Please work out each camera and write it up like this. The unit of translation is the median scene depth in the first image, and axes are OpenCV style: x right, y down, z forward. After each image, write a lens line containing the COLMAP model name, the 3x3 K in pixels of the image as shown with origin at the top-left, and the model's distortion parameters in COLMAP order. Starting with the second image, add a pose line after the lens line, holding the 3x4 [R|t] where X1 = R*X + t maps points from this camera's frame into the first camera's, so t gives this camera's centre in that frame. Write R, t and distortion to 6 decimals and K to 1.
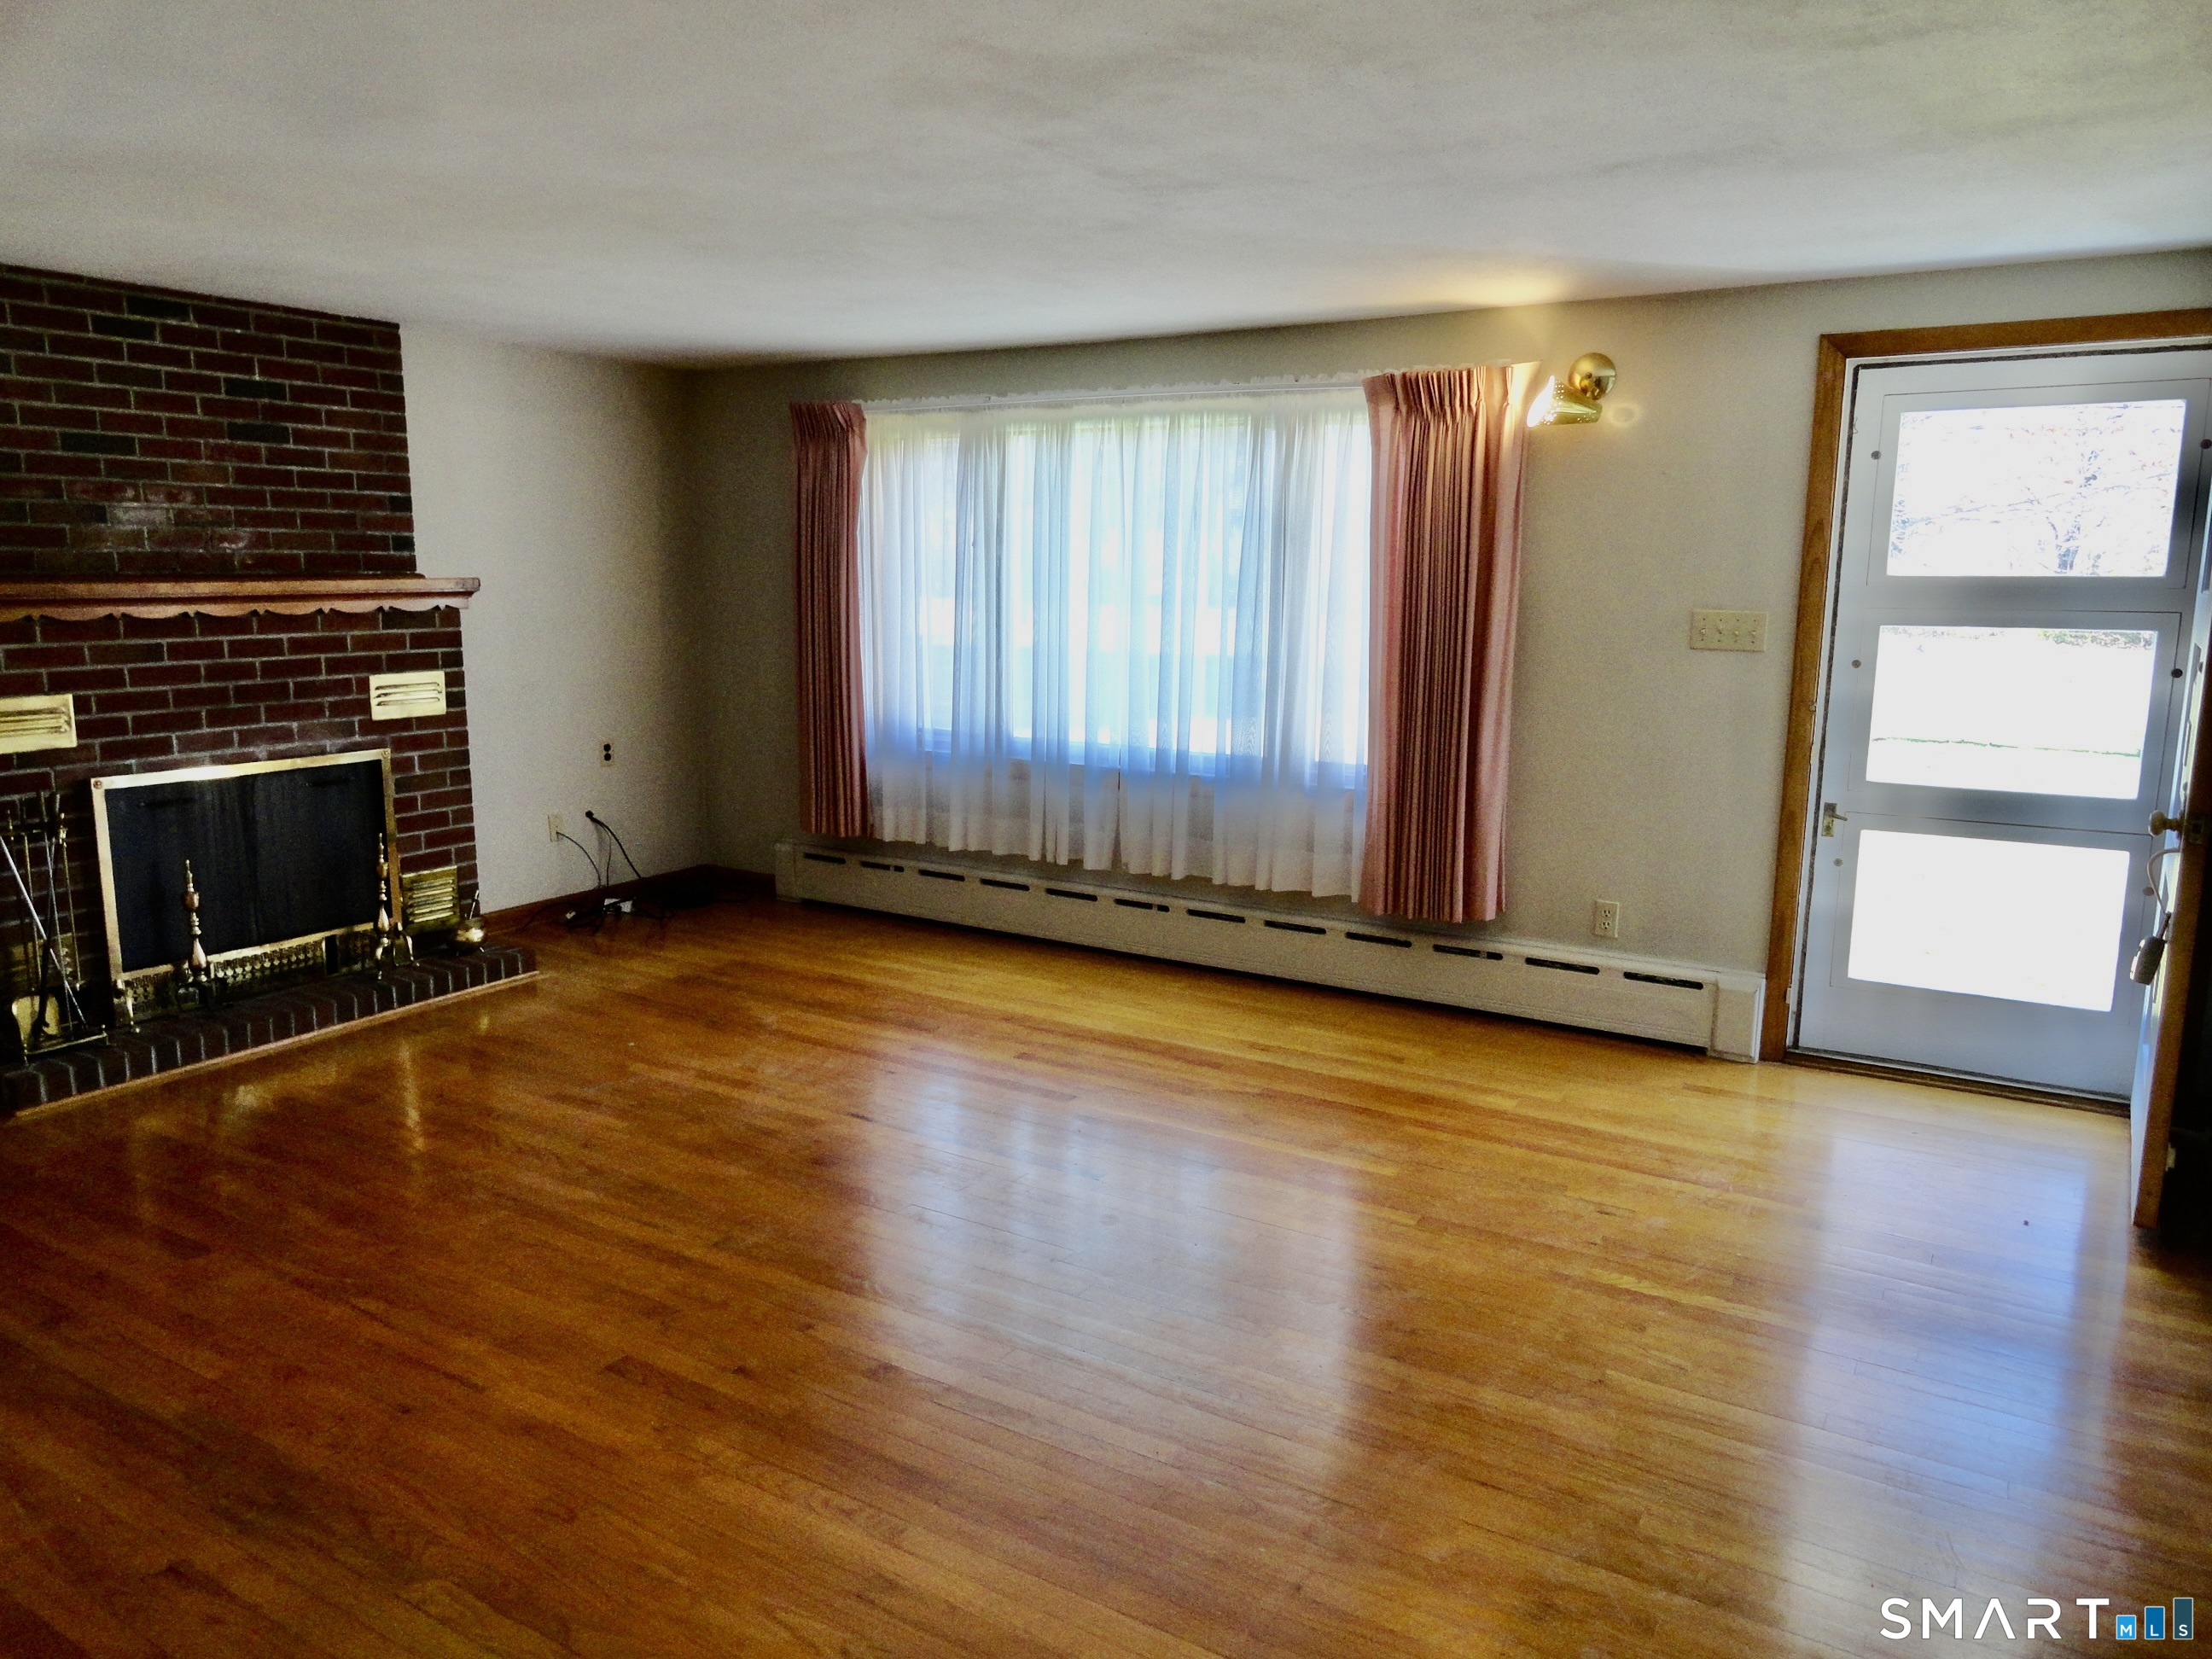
lens RADIAL K [[1529.0, 0, 1109.3], [0, 1529.0, 830.4], [0, 0, 1]] dist [-0.001813, 0.007387]
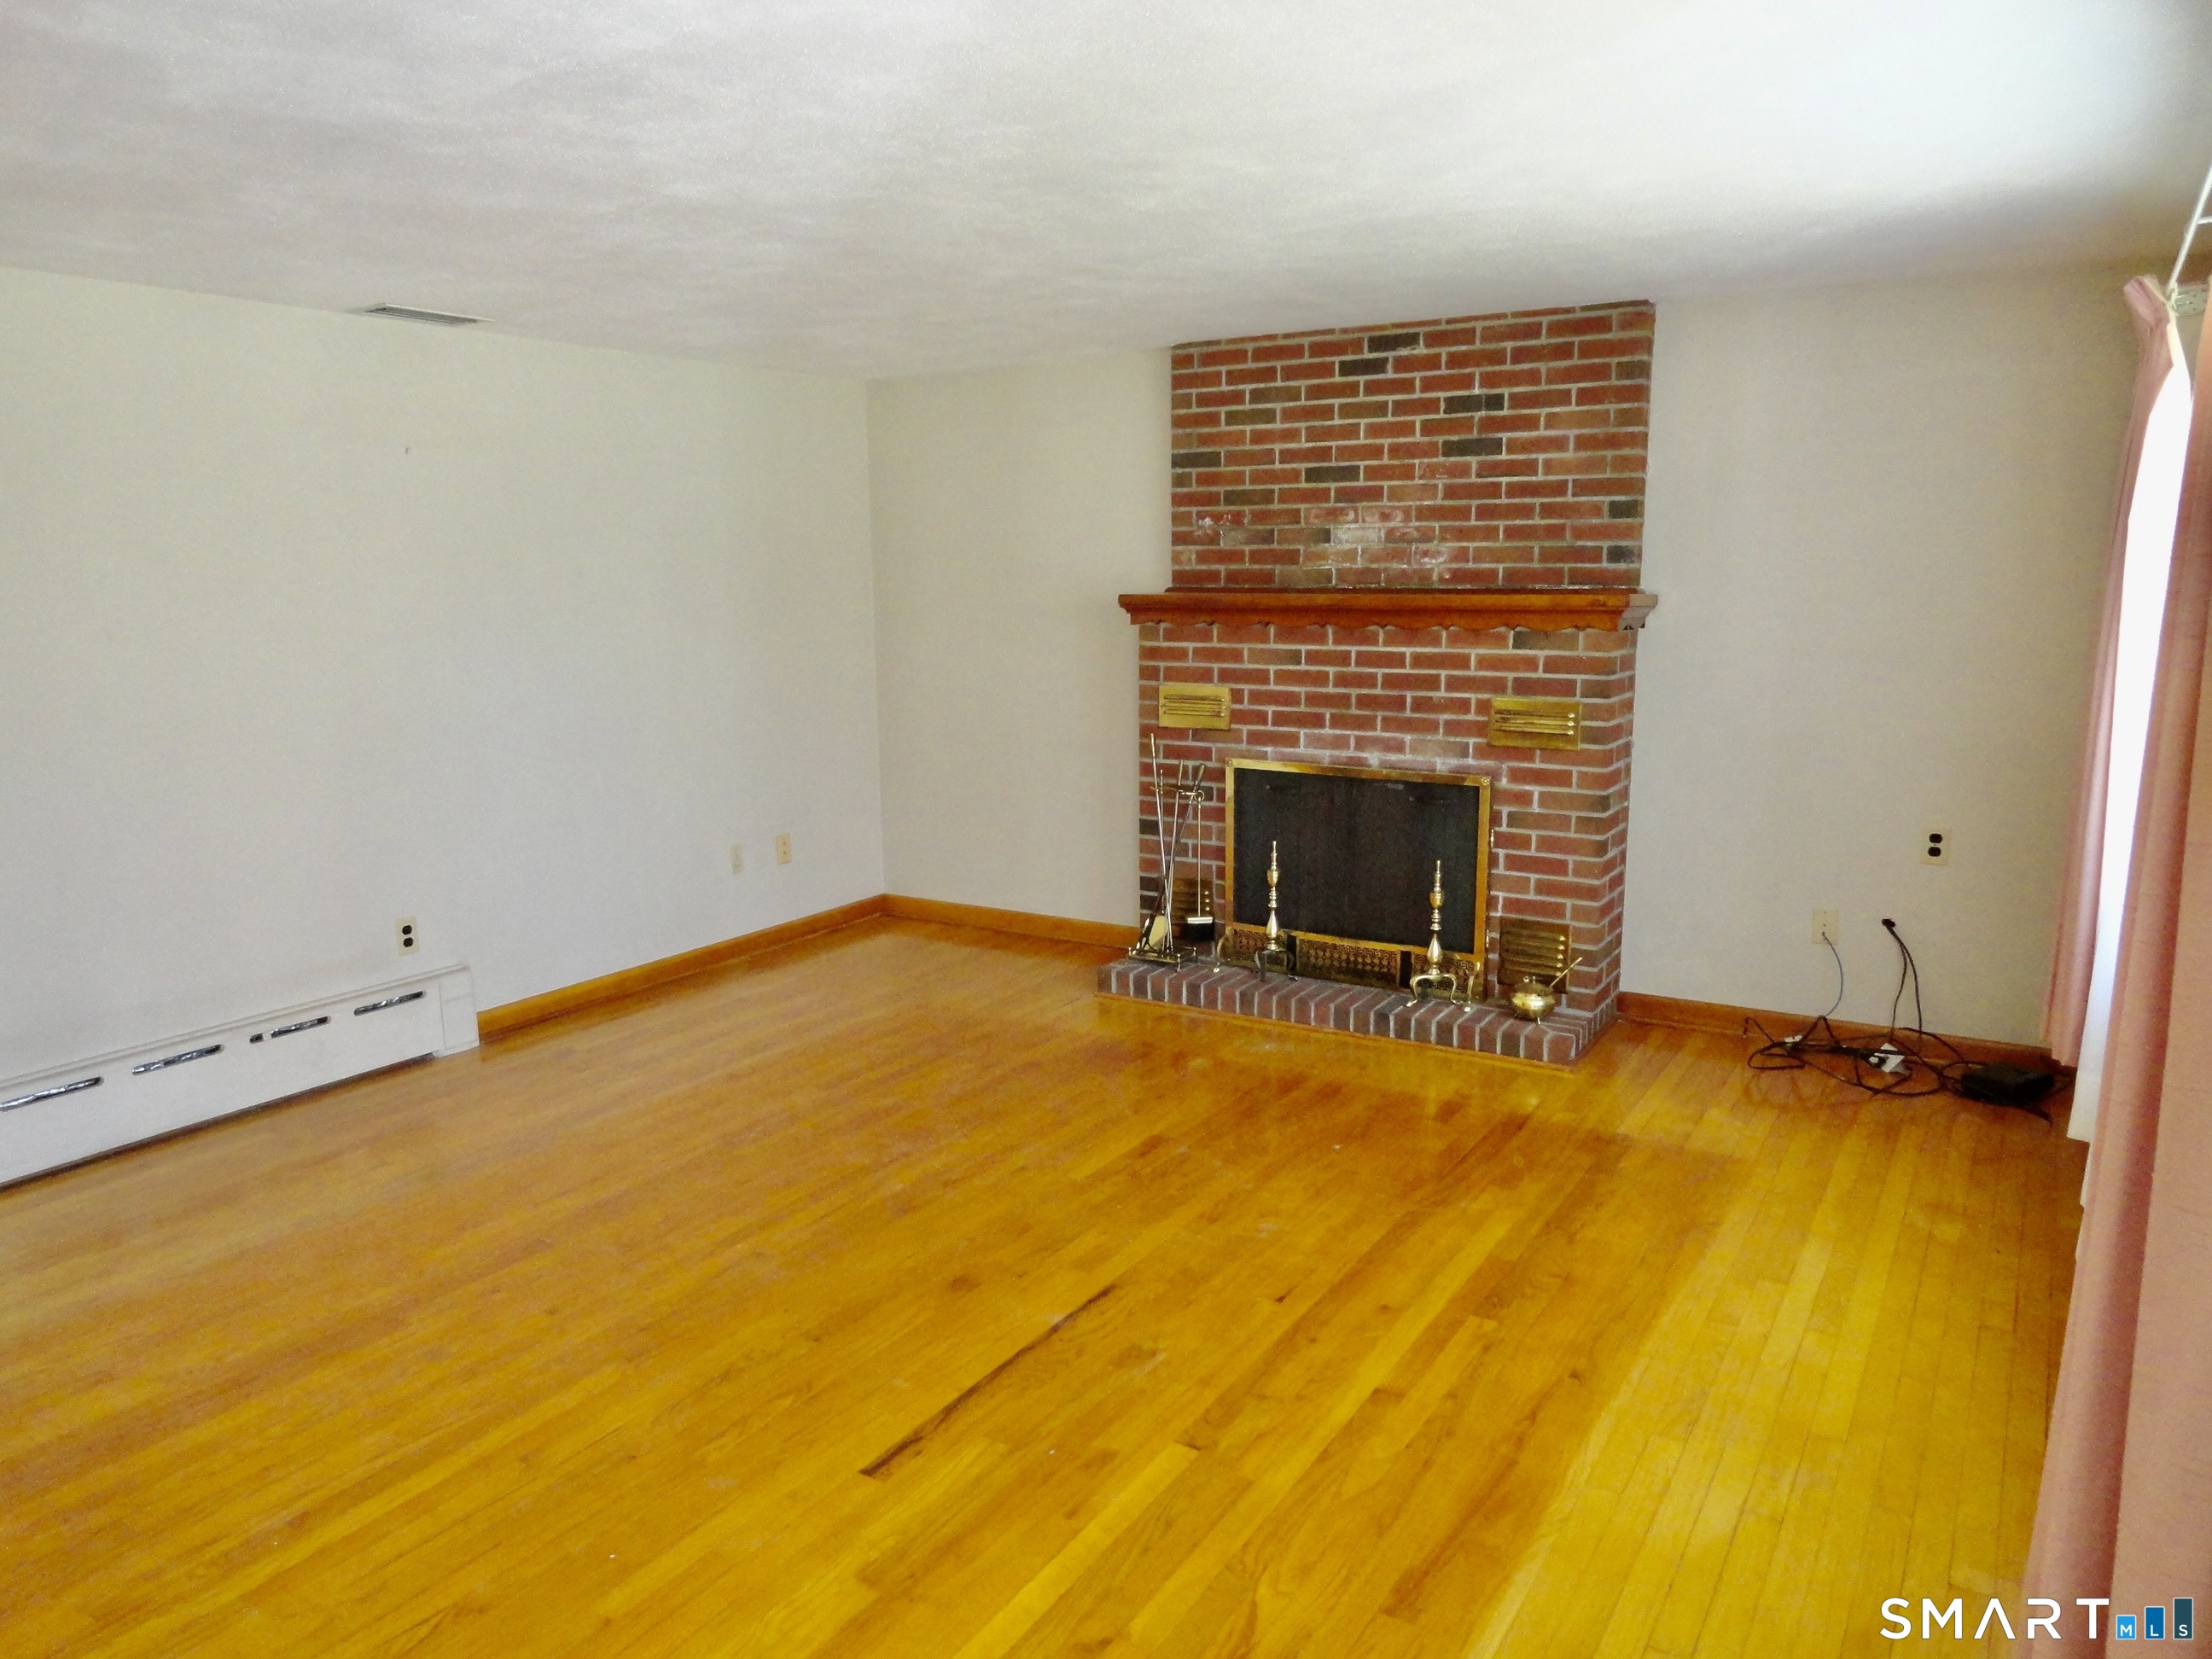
lens RADIAL K [[1529.0, 0, 1108.0], [0, 1529.0, 829.4], [0, 0, 1]] dist [-0.001813, 0.007387]
pose [[-0.010057, 0.162621, -0.986637, 0.483208], [-0.167429, 0.972484, 0.161995, -0.142996], [0.985833, 0.166821, 0.017447, 0.811341]]
